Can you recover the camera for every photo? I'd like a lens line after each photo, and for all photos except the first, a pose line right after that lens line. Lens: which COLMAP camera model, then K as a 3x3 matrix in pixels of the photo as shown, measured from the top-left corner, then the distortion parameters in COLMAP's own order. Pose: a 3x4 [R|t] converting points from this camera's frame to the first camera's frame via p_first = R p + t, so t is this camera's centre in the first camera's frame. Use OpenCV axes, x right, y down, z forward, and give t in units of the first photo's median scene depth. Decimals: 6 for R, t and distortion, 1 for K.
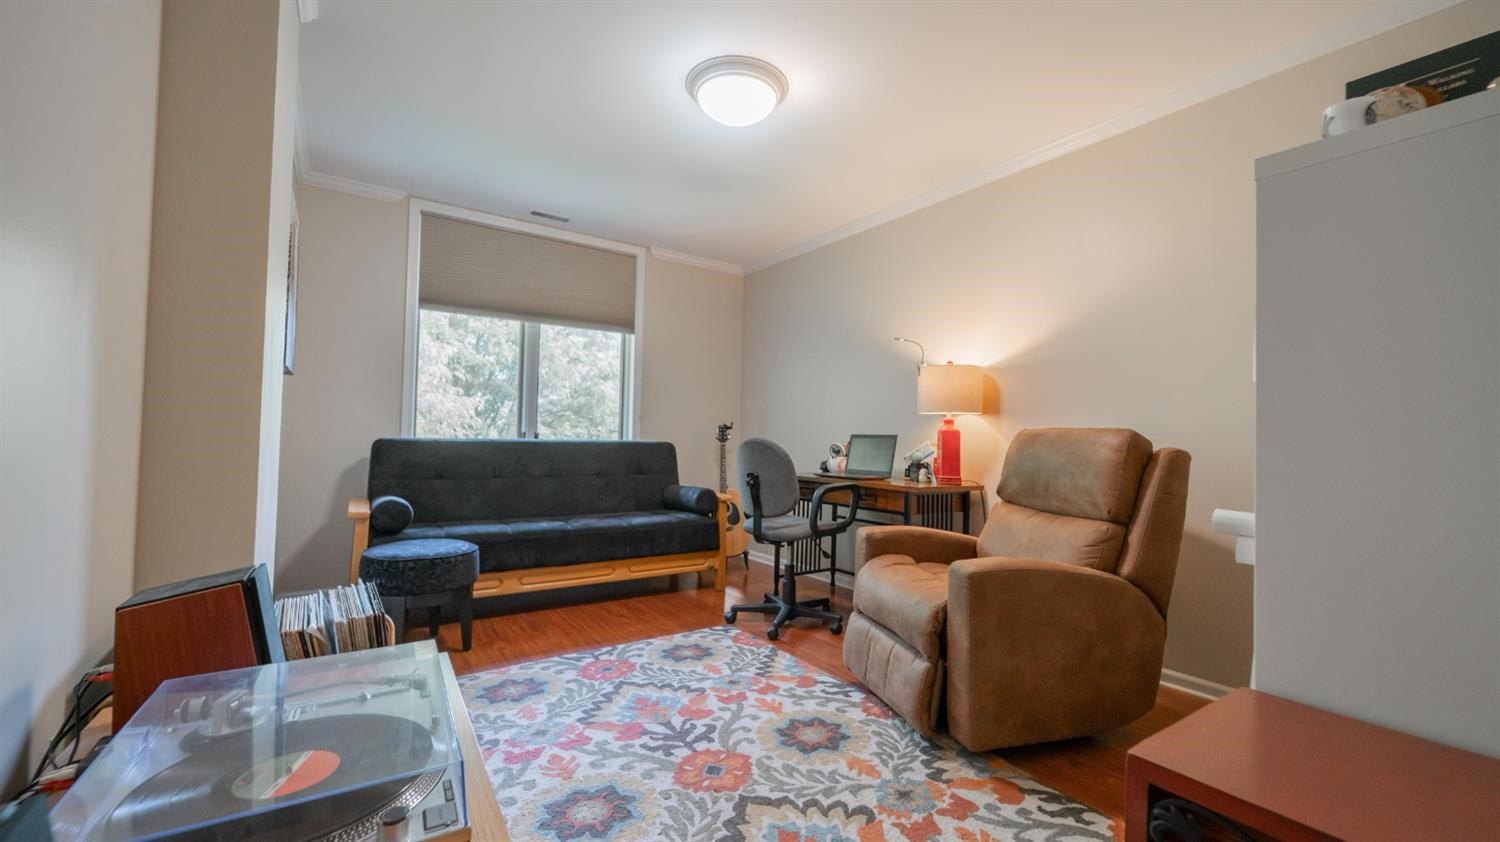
lens RADIAL K [[603.2, 0, 746.9], [0, 603.2, 426.3], [0, 0, 1]] dist [0.000438, 0.000210]
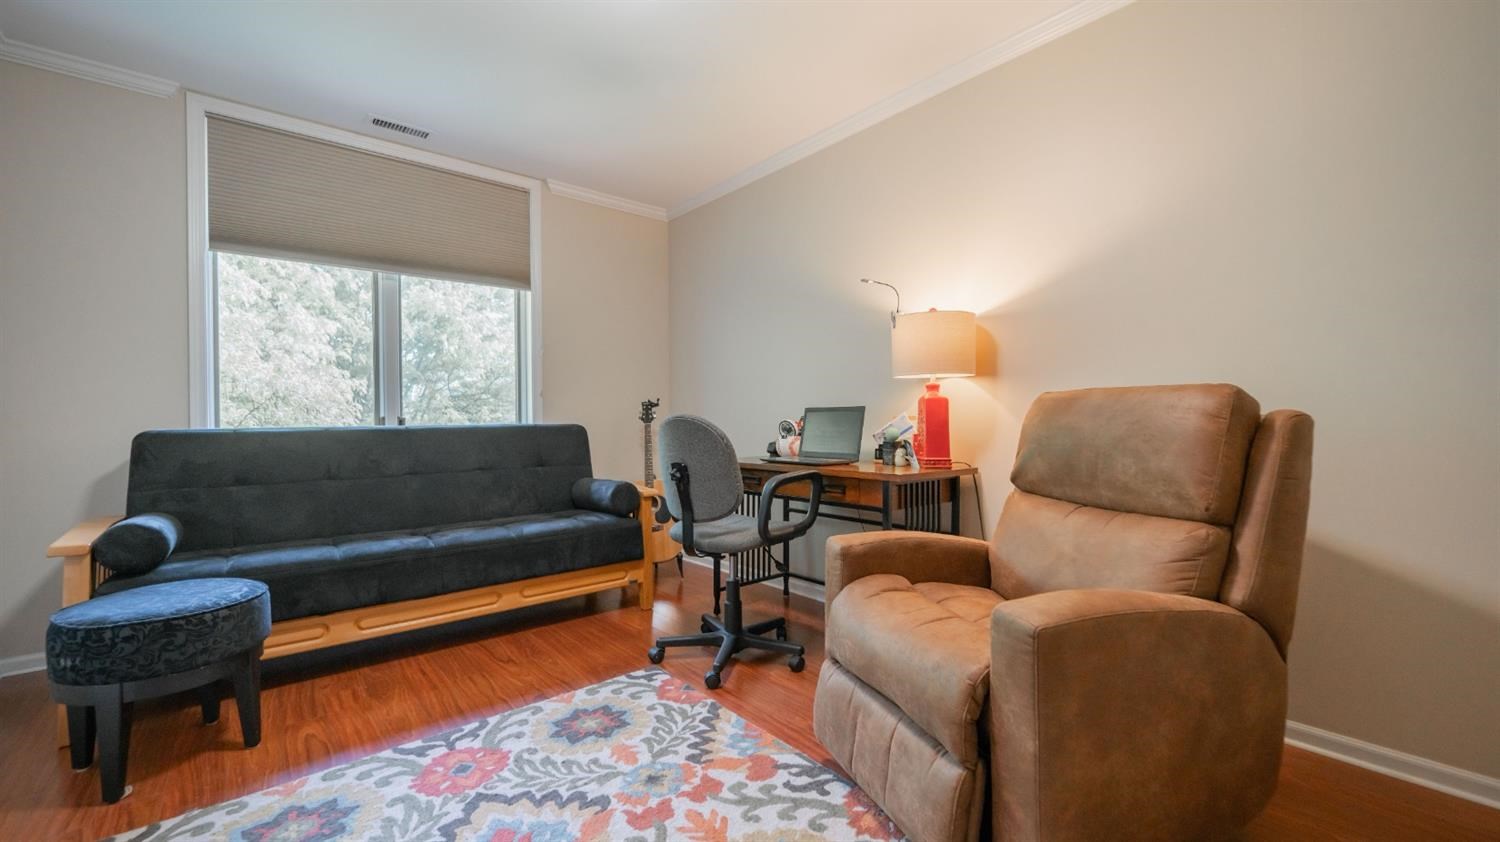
lens RADIAL K [[603.2, 0, 746.9], [0, 603.2, 426.3], [0, 0, 1]] dist [0.000438, 0.000210]
pose [[0.994681, -0.030051, 0.098522, 0.020678], [0.026702, 0.999026, 0.035142, 0.009568], [-0.099482, -0.032325, 0.994514, 0.264090]]
